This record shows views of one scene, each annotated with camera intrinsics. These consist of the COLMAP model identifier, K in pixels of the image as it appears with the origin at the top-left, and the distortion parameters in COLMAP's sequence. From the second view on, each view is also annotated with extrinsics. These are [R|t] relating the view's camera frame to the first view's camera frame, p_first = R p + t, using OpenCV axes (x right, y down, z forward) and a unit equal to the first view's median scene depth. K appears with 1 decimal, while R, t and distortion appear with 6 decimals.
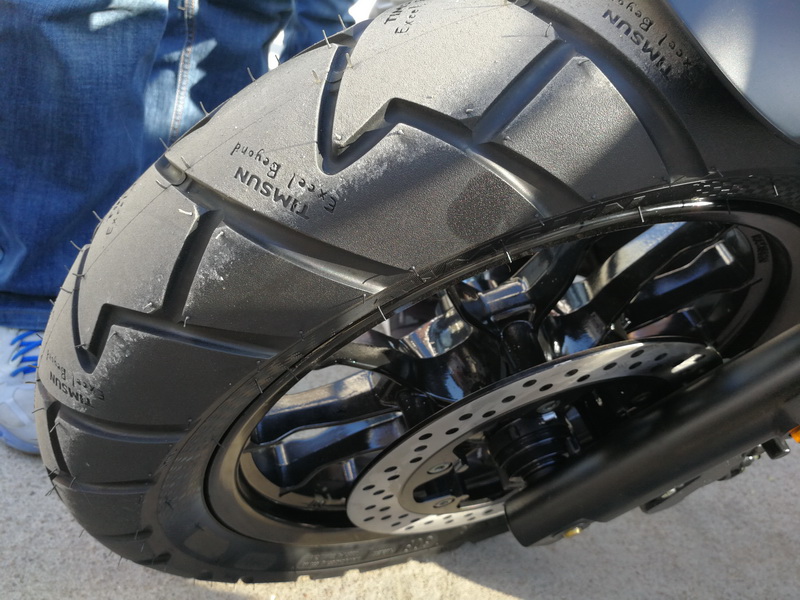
lens RADIAL K [[803.5, 0, 400.0], [0, 803.5, 300.0], [0, 0, 1]] dist [-0.003392, -0.133472]
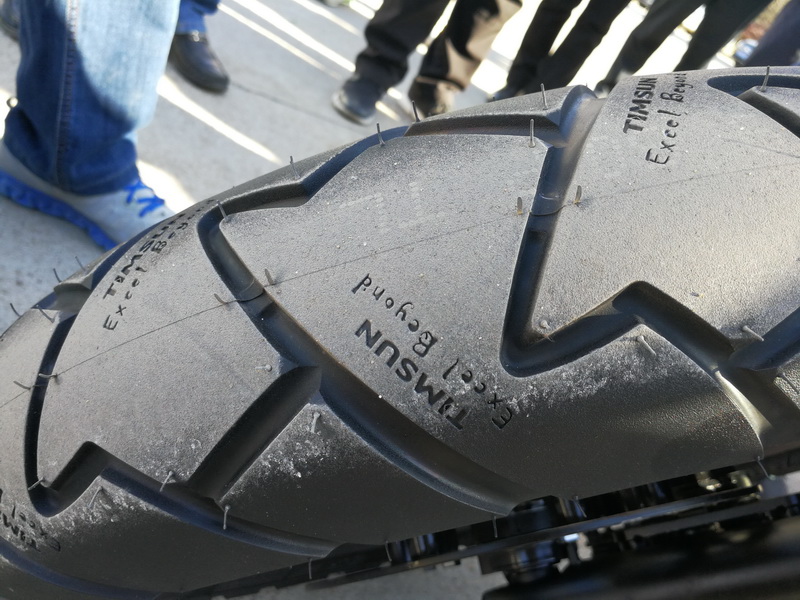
lens RADIAL K [[803.5, 0, 400.0], [0, 803.5, 300.0], [0, 0, 1]] dist [-0.003392, -0.133472]
pose [[0.966865, 0.186405, 0.174427, -0.291325], [-0.211177, 0.967913, 0.136192, -0.275825], [-0.143443, -0.168514, 0.975206, 0.396882]]
